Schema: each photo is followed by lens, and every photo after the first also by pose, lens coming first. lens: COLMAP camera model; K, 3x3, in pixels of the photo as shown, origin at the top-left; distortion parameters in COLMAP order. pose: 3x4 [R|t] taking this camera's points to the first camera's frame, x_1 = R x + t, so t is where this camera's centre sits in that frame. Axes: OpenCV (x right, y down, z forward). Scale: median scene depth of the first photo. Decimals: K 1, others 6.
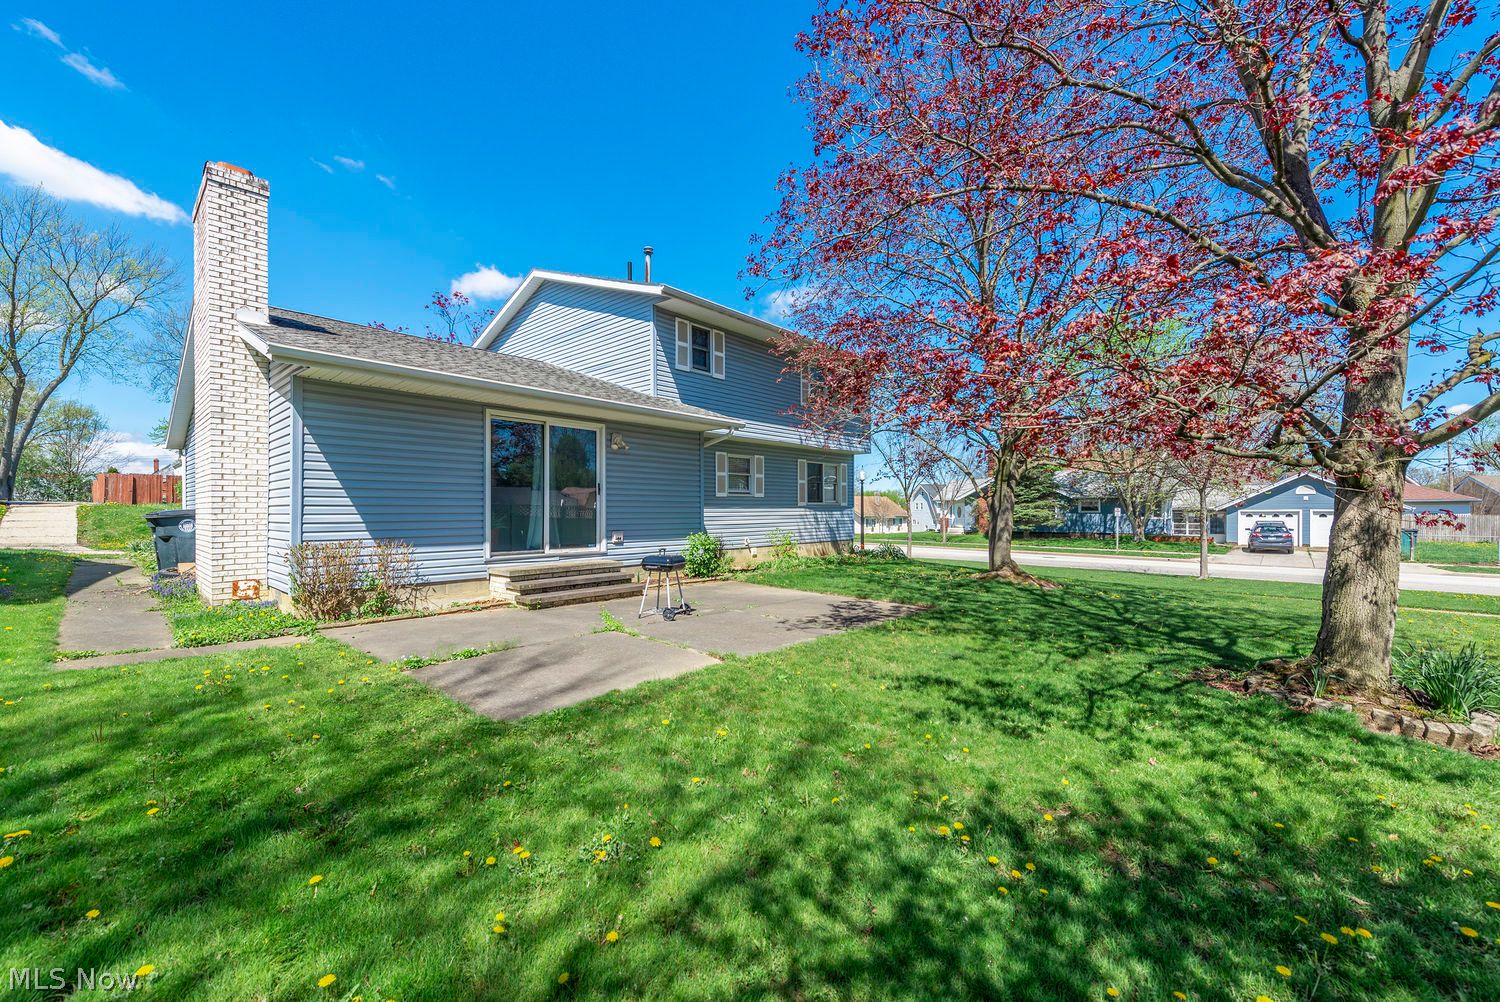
lens RADIAL K [[578.4, 0, 734.4], [0, 578.4, 504.1], [0, 0, 1]] dist [0.006449, -0.000592]
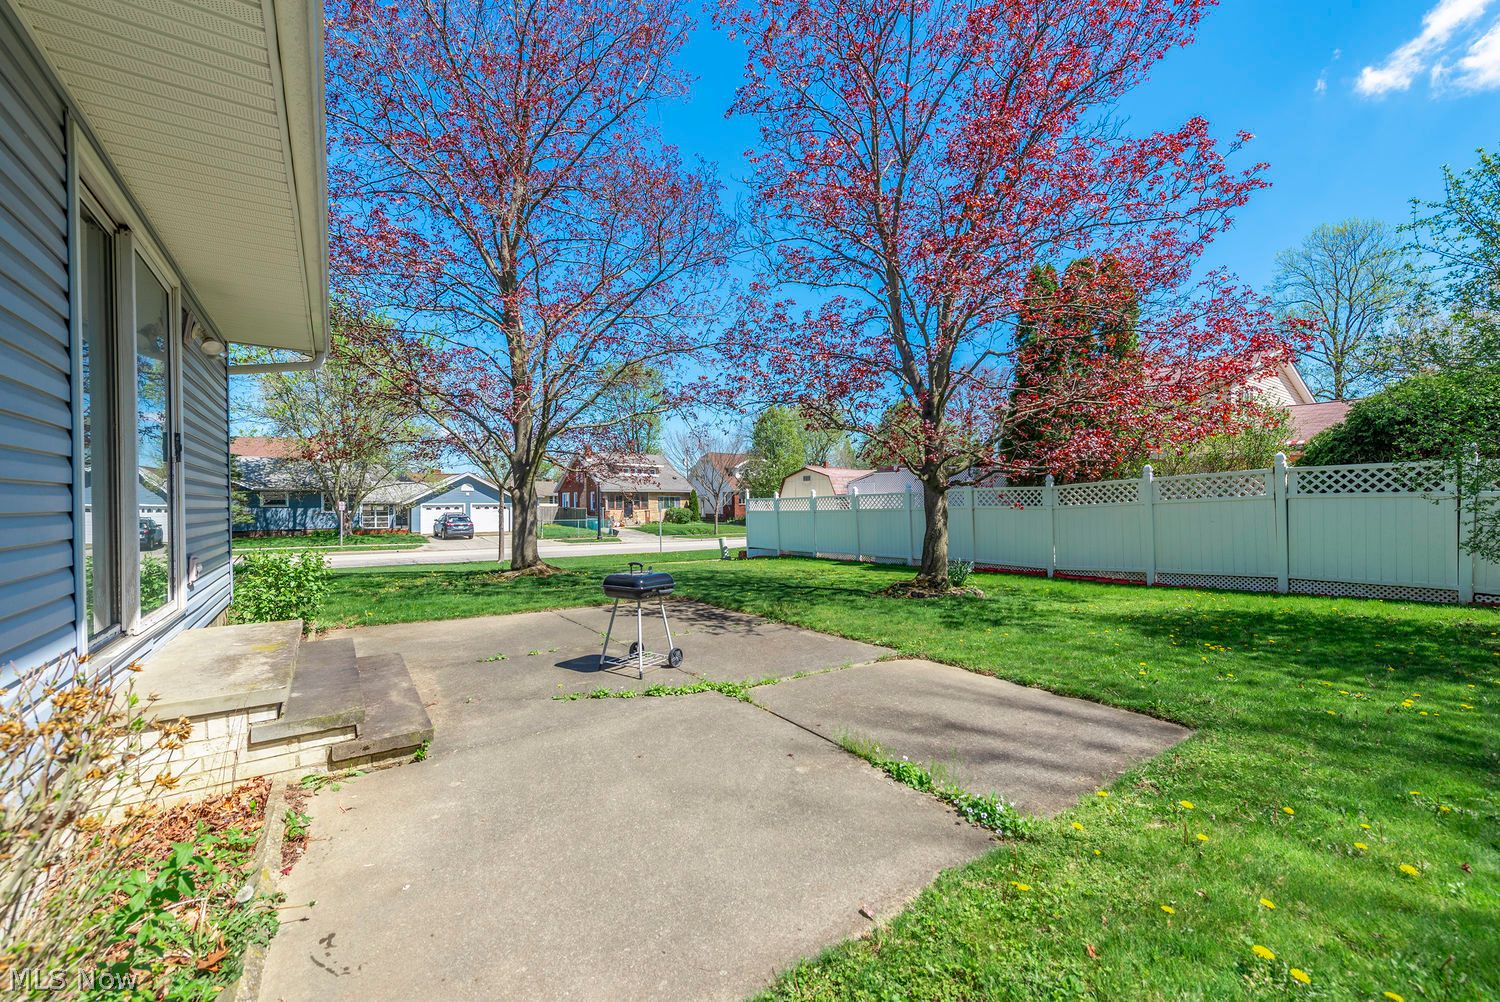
lens RADIAL K [[578.4, 0, 763.5], [0, 578.4, 503.9], [0, 0, 1]] dist [0.006449, -0.000592]
pose [[0.230007, -0.000458, 0.973189, -0.097430], [-0.009121, 0.999955, 0.002626, 0.001350], [-0.973146, -0.009481, 0.229992, 0.097518]]
